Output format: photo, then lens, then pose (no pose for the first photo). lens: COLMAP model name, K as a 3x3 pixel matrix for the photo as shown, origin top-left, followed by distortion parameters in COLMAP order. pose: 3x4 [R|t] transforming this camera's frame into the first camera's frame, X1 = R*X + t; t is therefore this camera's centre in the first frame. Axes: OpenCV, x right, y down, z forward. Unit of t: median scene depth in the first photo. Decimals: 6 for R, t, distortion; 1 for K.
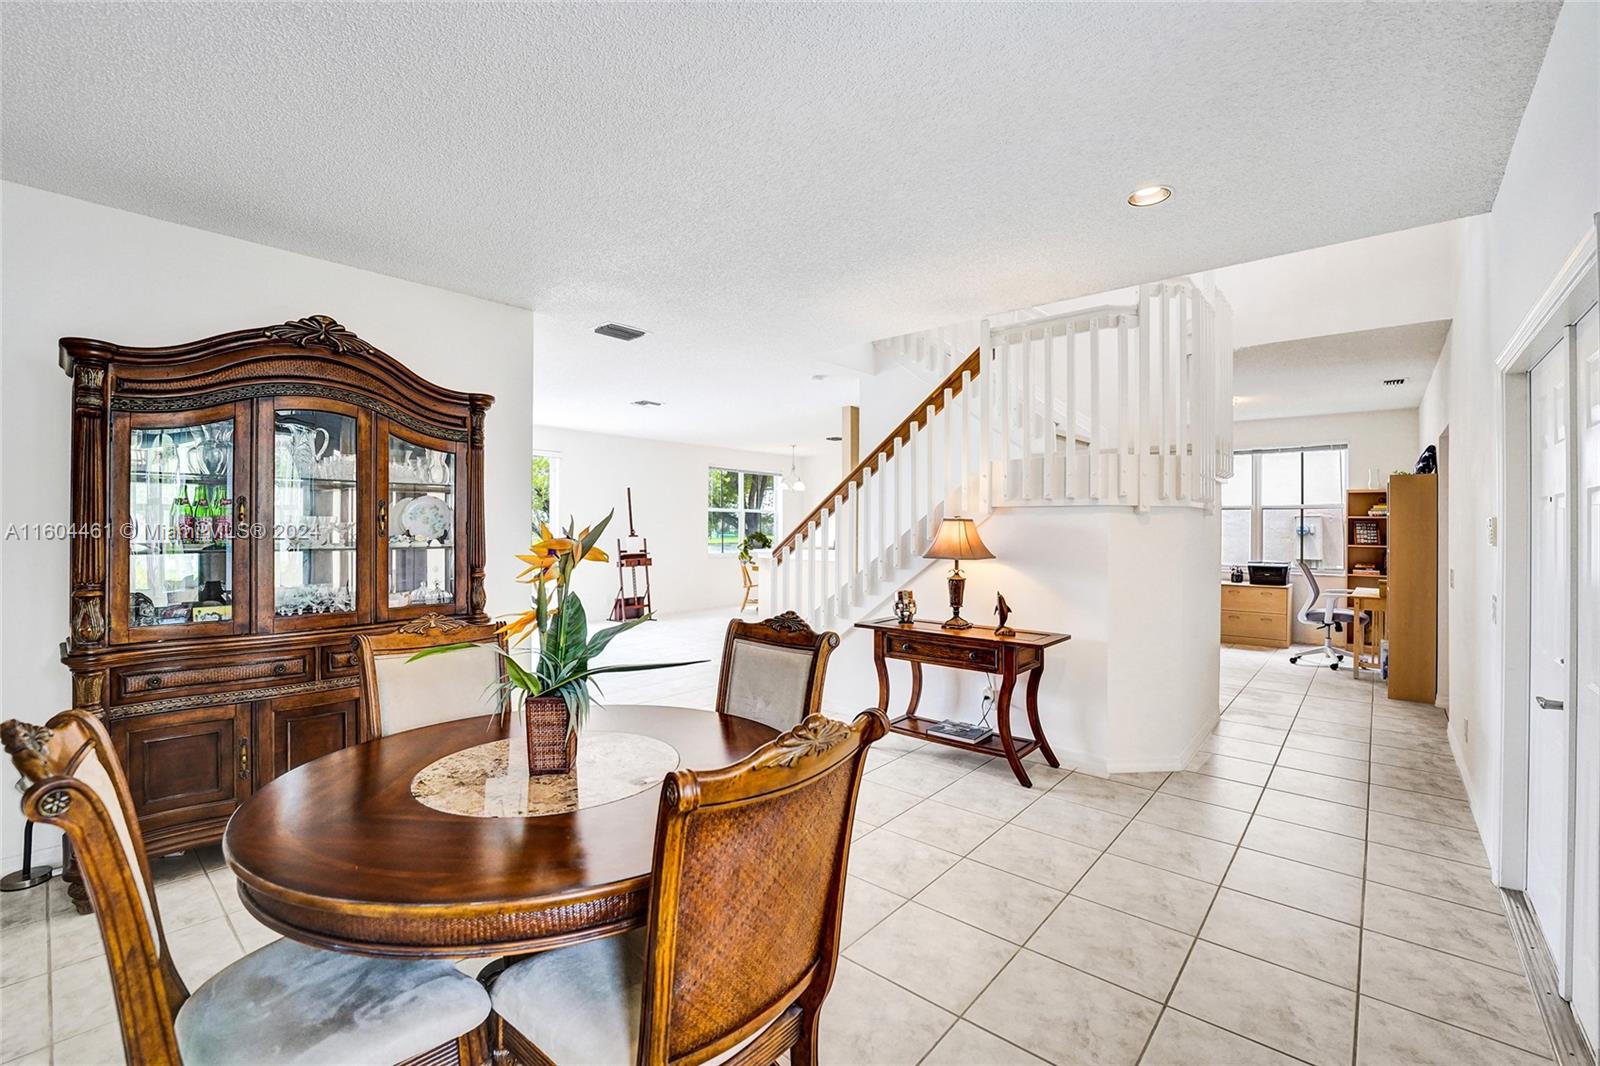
lens RADIAL K [[672.7, 0, 798.2], [0, 672.7, 529.1], [0, 0, 1]] dist [-0.032559, -0.000170]
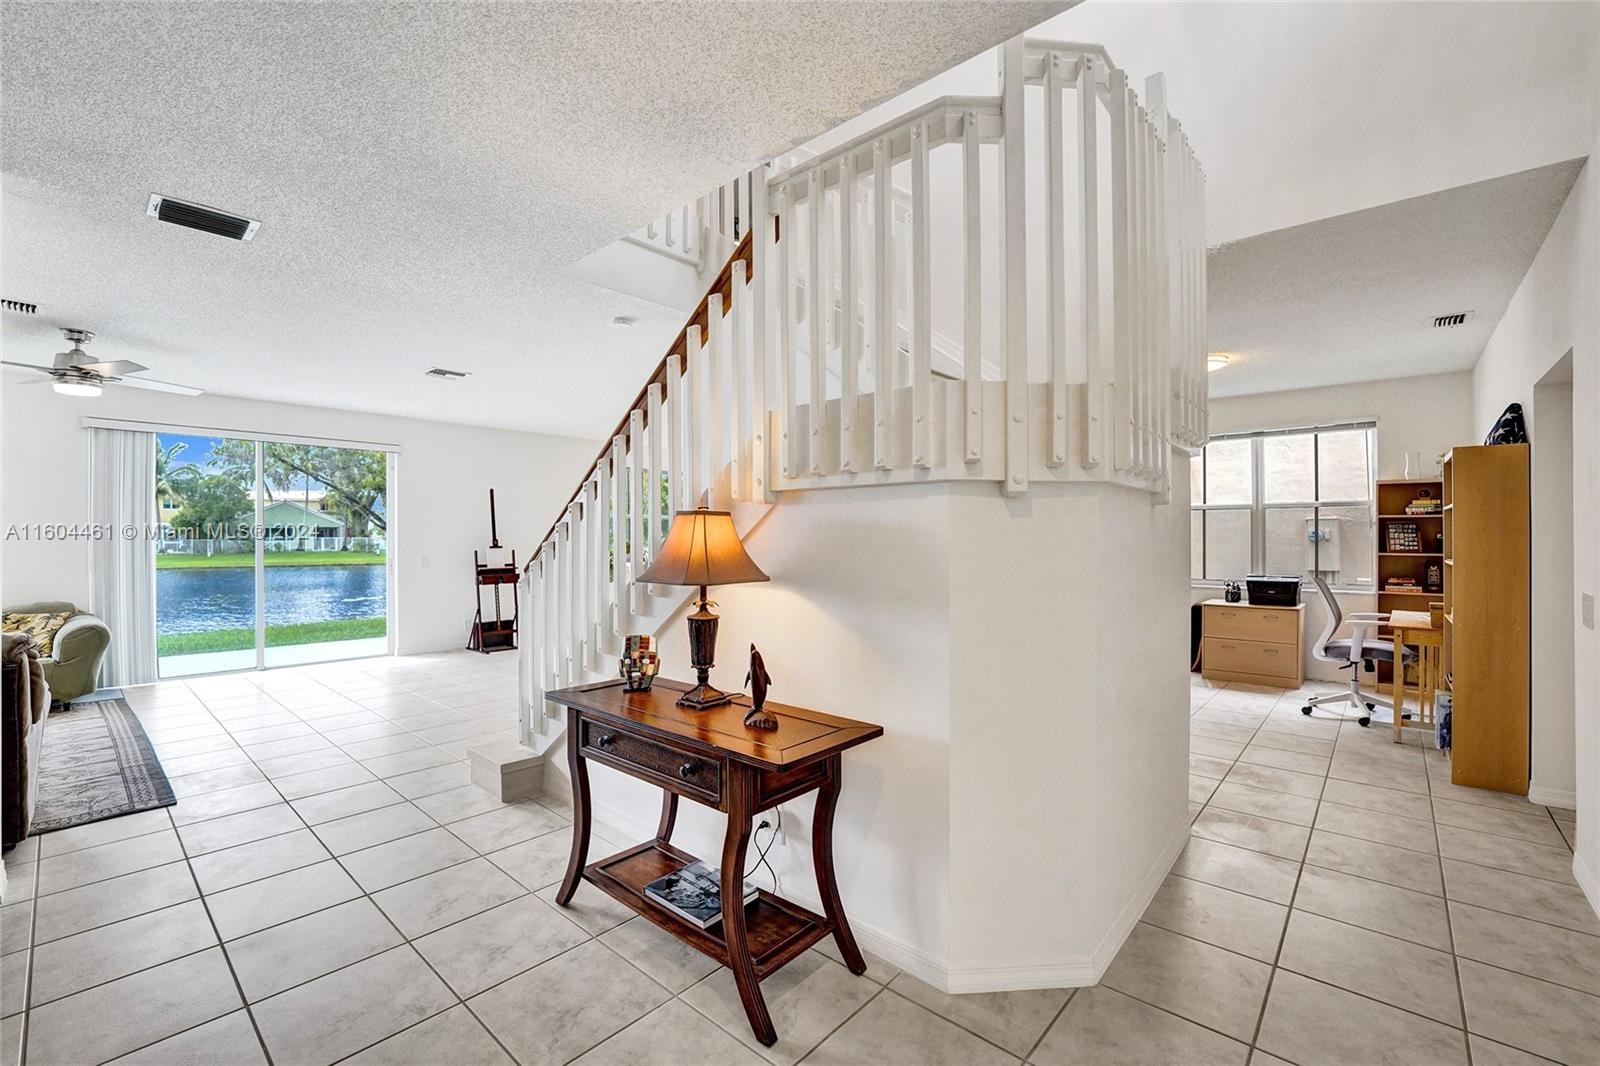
lens RADIAL K [[676.6, 0, 797.2], [0, 676.6, 538.7], [0, 0, 1]] dist [-0.026573, 0.000119]
pose [[0.999960, -0.006271, -0.006447, 0.204380], [0.006261, 0.999979, -0.001585, 0.005848], [0.006457, 0.001545, 0.999978, 0.276533]]
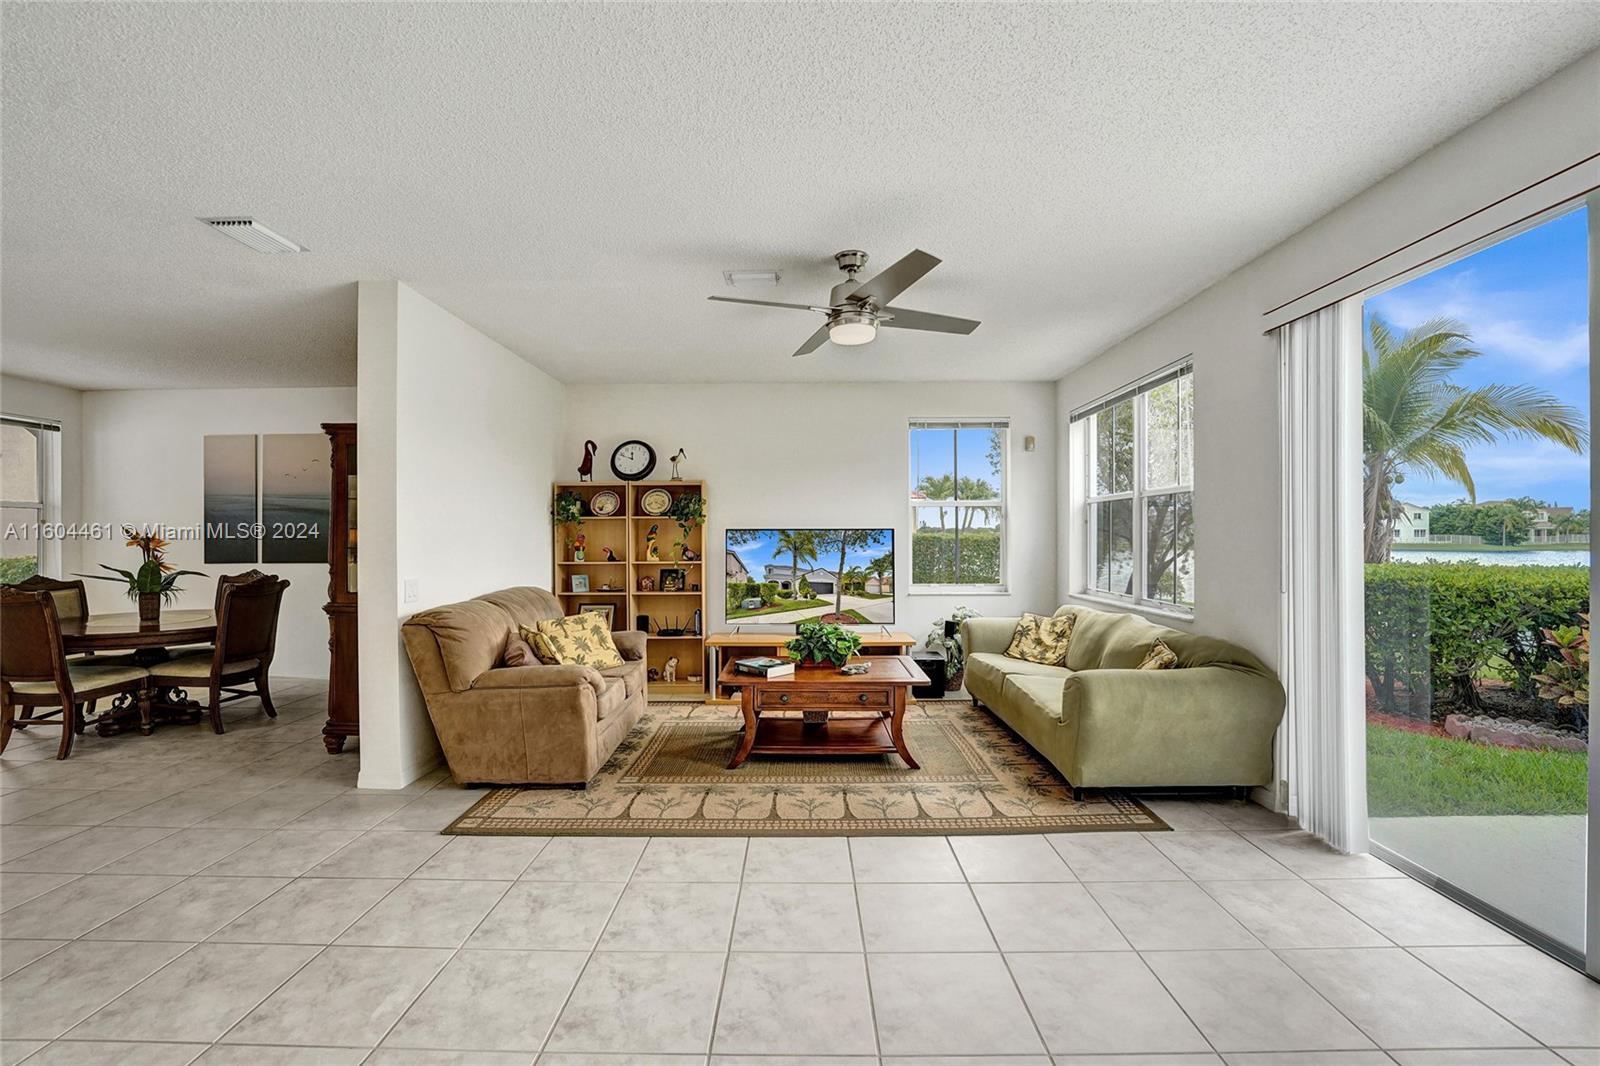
lens RADIAL K [[672.0, 0, 799.8], [0, 672.0, 542.9], [0, 0, 1]] dist [-0.026308, 0.000218]
pose [[-0.759276, 0.002374, -0.650764, -0.192139], [-0.003229, 0.999967, 0.007415, 0.002817], [0.650761, 0.007731, -0.759244, 1.341474]]
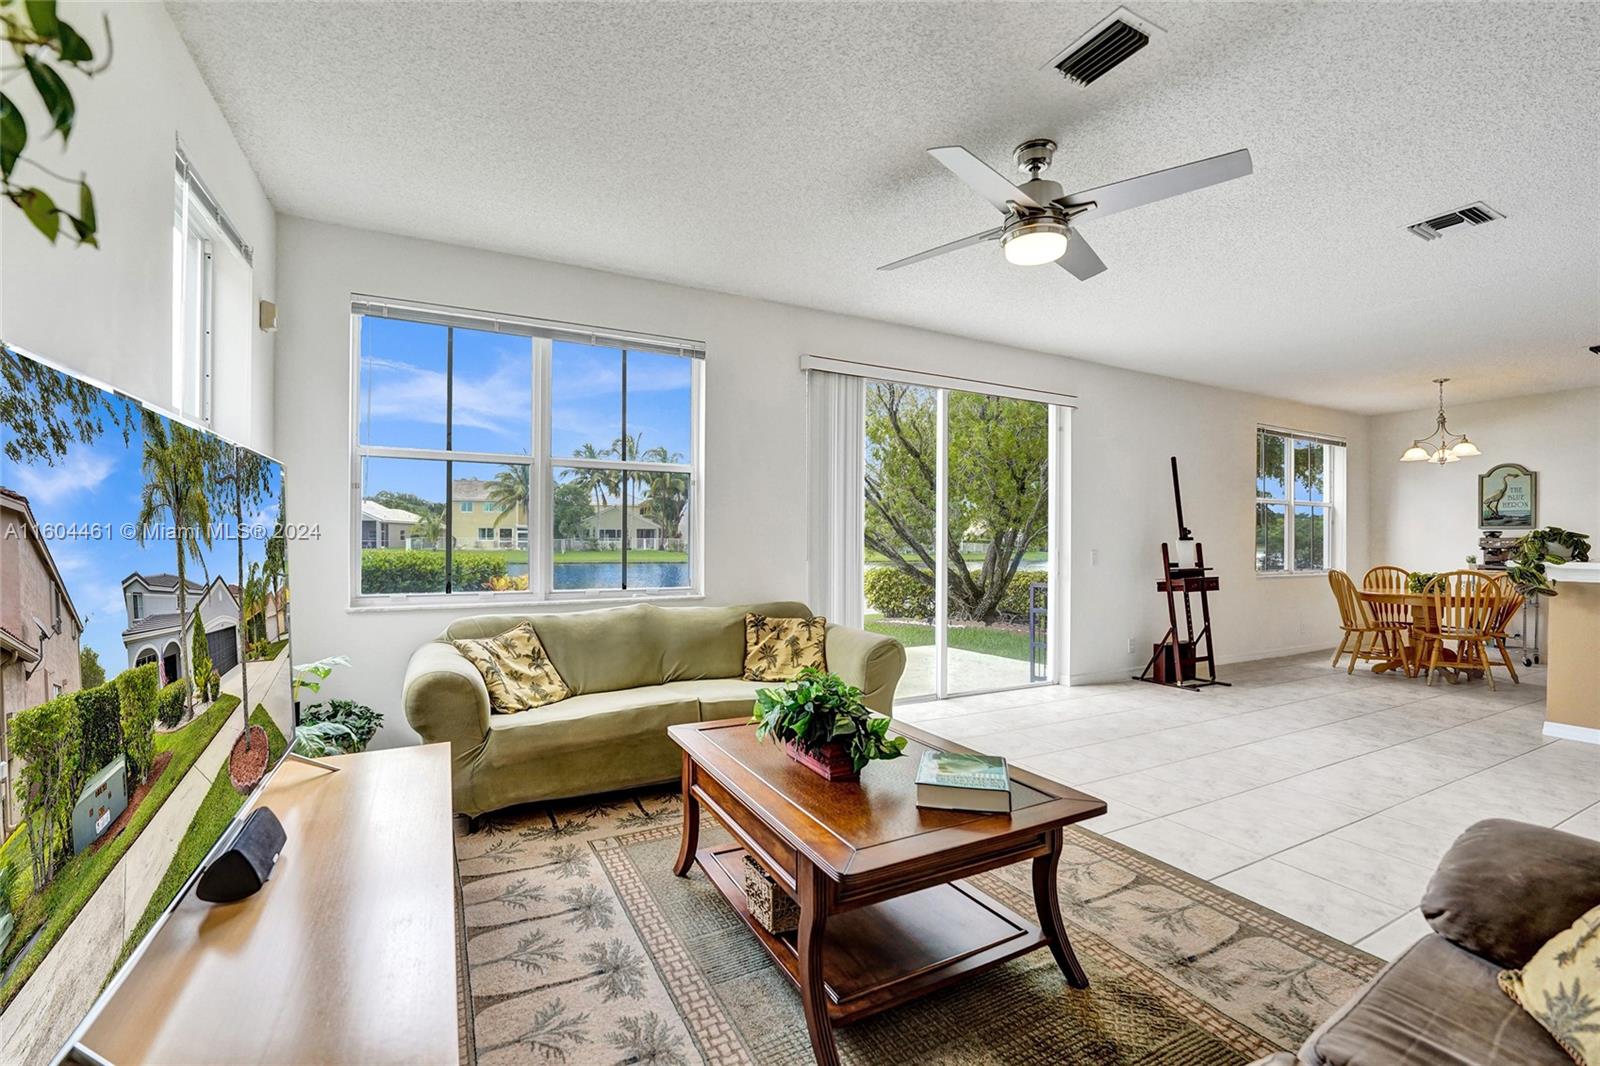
lens RADIAL K [[676.6, 0, 797.2], [0, 676.6, 538.7], [0, 0, 1]] dist [-0.026573, 0.000119]
pose [[0.932156, 0.001789, -0.362052, -0.551454], [-0.005226, 0.999950, -0.008515, 0.027238], [0.362019, 0.009830, 0.932119, 0.528357]]
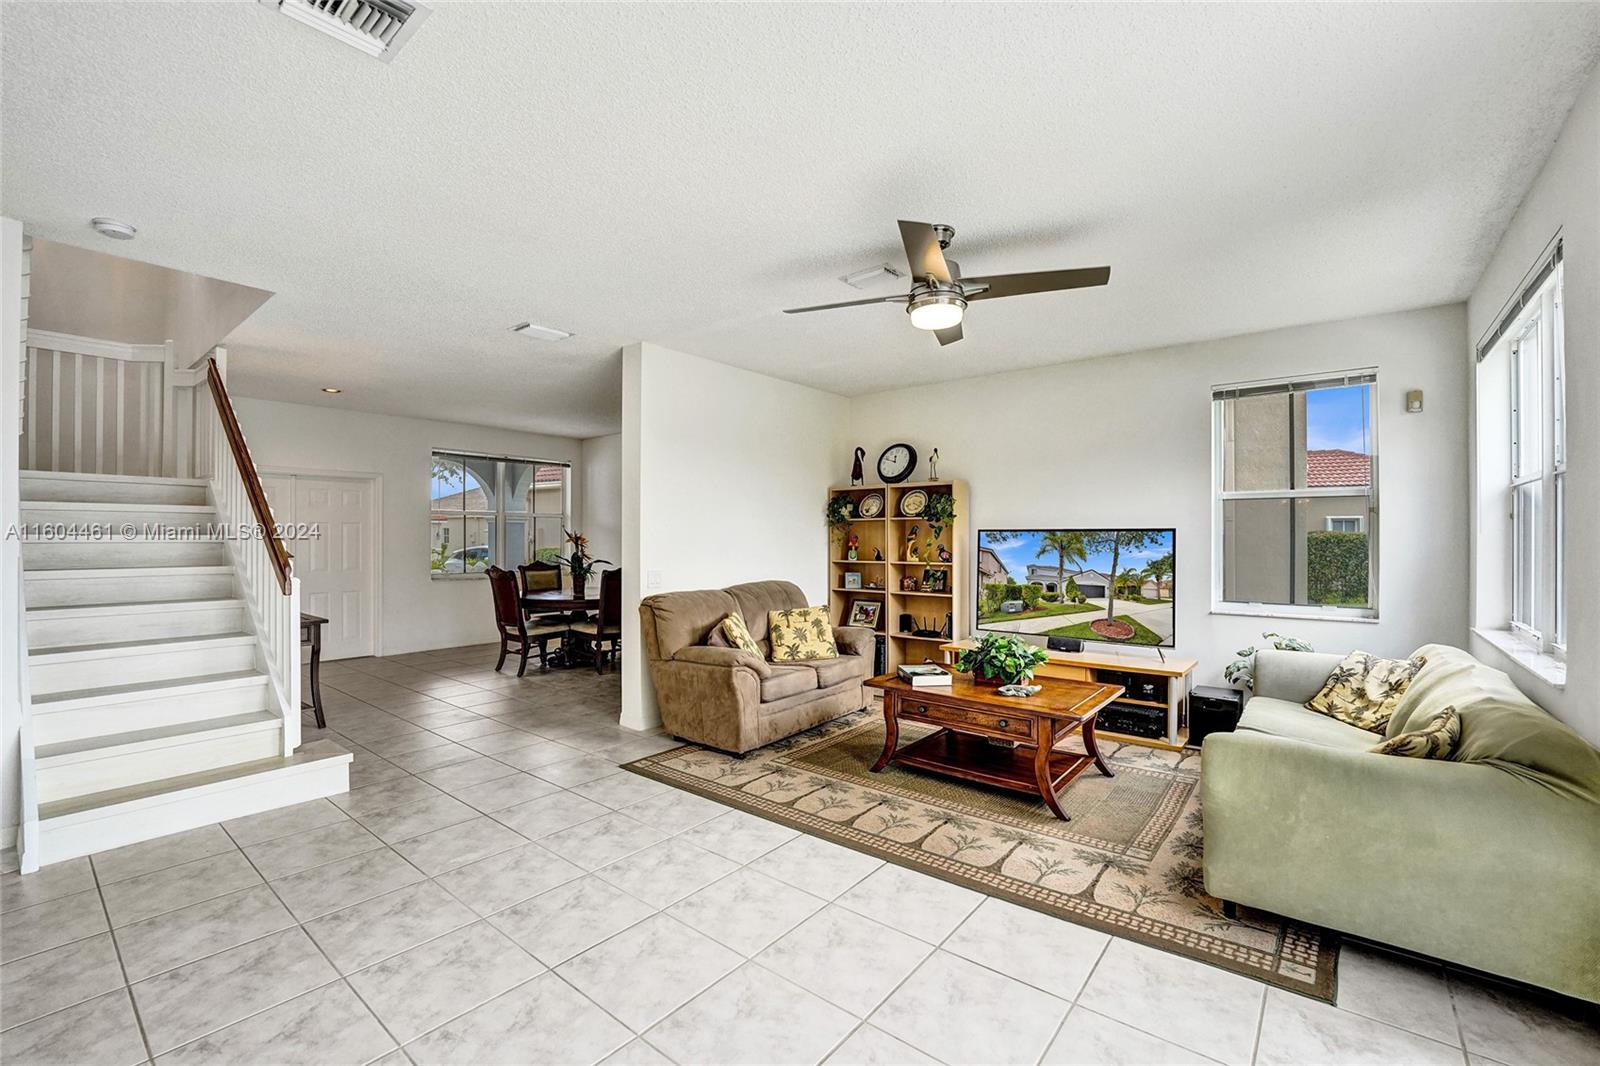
lens RADIAL K [[676.6, 0, 797.2], [0, 676.6, 538.7], [0, 0, 1]] dist [-0.026573, 0.000119]
pose [[-0.999471, -0.005282, -0.032088, -0.452736], [-0.005477, 0.999967, 0.006010, -0.001177], [0.032056, 0.006183, -0.999467, 1.446776]]
